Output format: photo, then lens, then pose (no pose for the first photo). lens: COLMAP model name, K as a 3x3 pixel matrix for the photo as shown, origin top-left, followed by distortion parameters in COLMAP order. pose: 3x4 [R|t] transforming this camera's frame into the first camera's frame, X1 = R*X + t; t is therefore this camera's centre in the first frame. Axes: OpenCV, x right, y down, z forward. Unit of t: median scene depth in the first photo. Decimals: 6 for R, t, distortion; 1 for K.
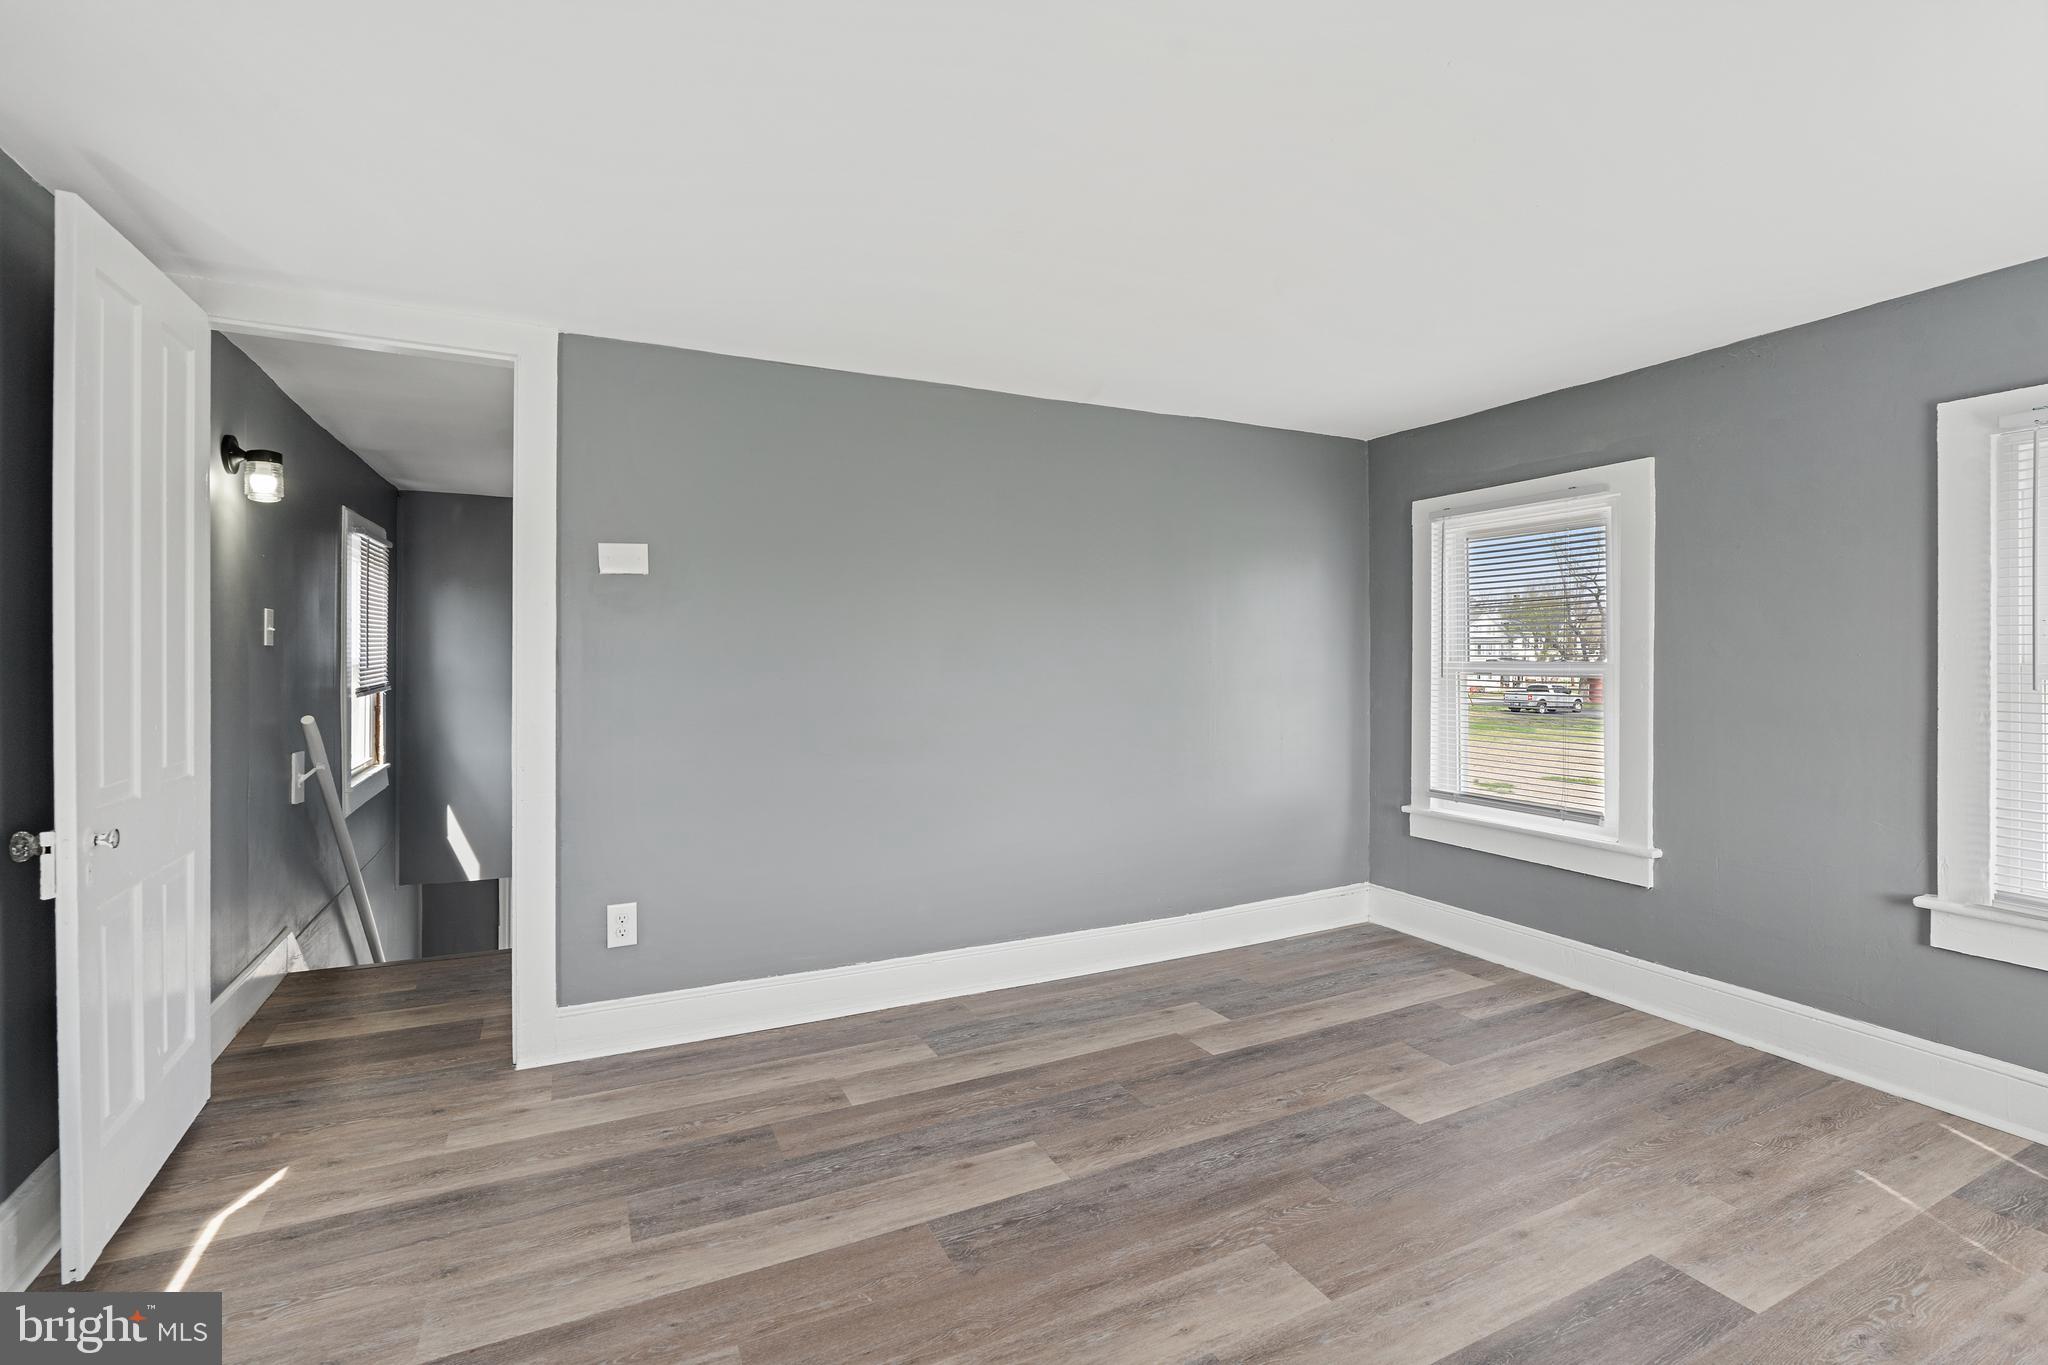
lens RADIAL K [[917.1, 0, 1009.8], [0, 917.1, 666.6], [0, 0, 1]] dist [-0.002980, 0.000562]
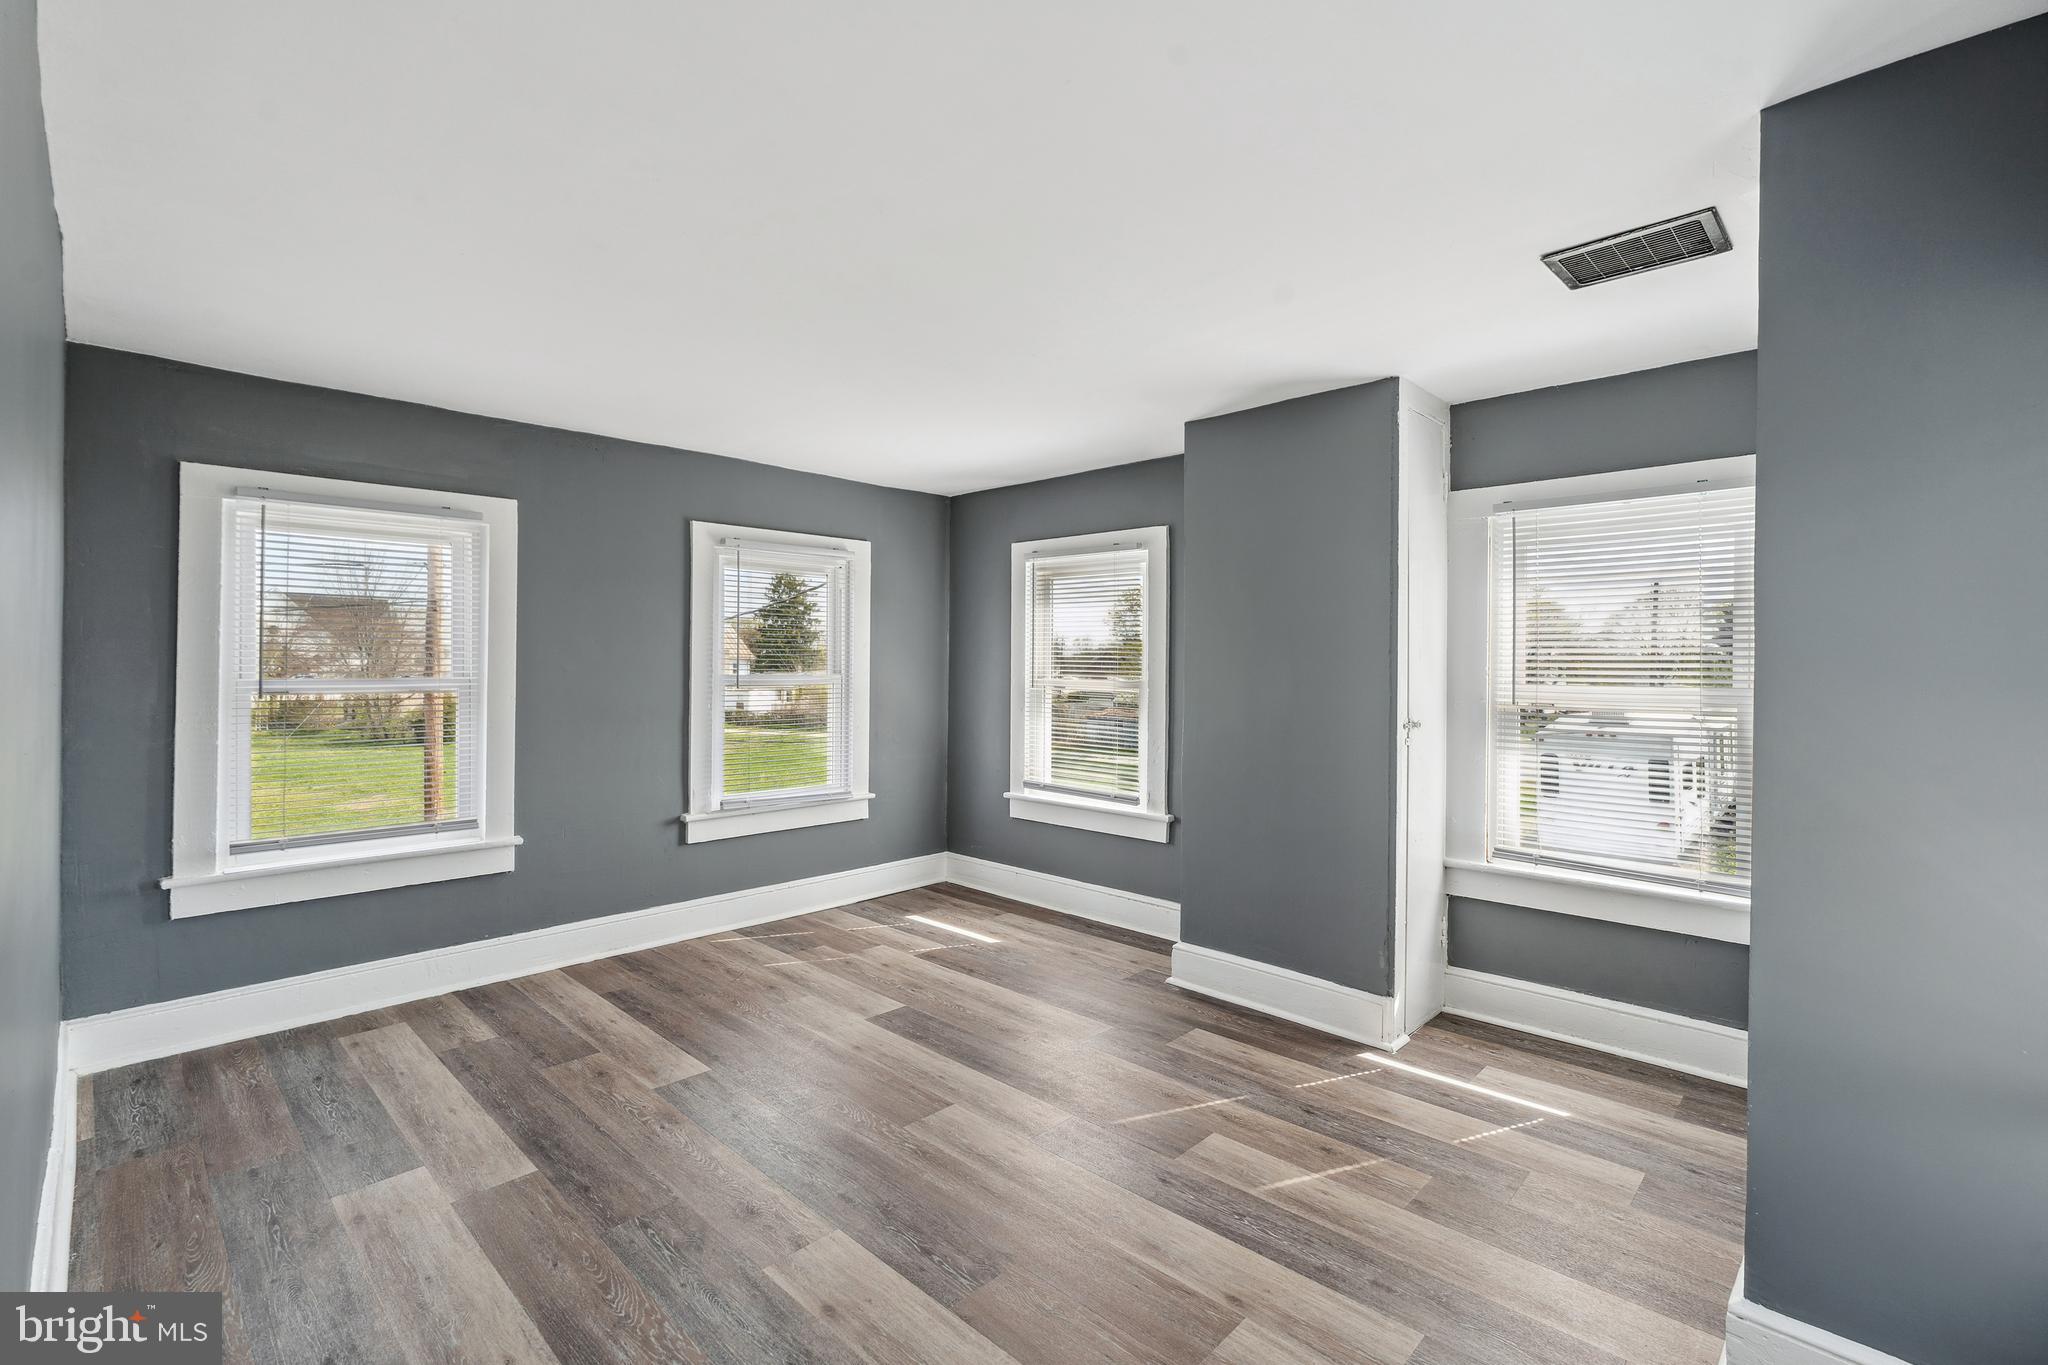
lens RADIAL K [[917.1, 0, 1016.9], [0, 917.1, 675.0], [0, 0, 1]] dist [-0.002980, 0.000562]
pose [[-0.344119, -0.005800, 0.938908, -0.649498], [0.012809, 0.999859, 0.010871, -0.011525], [-0.938839, 0.015767, -0.343997, 0.848606]]
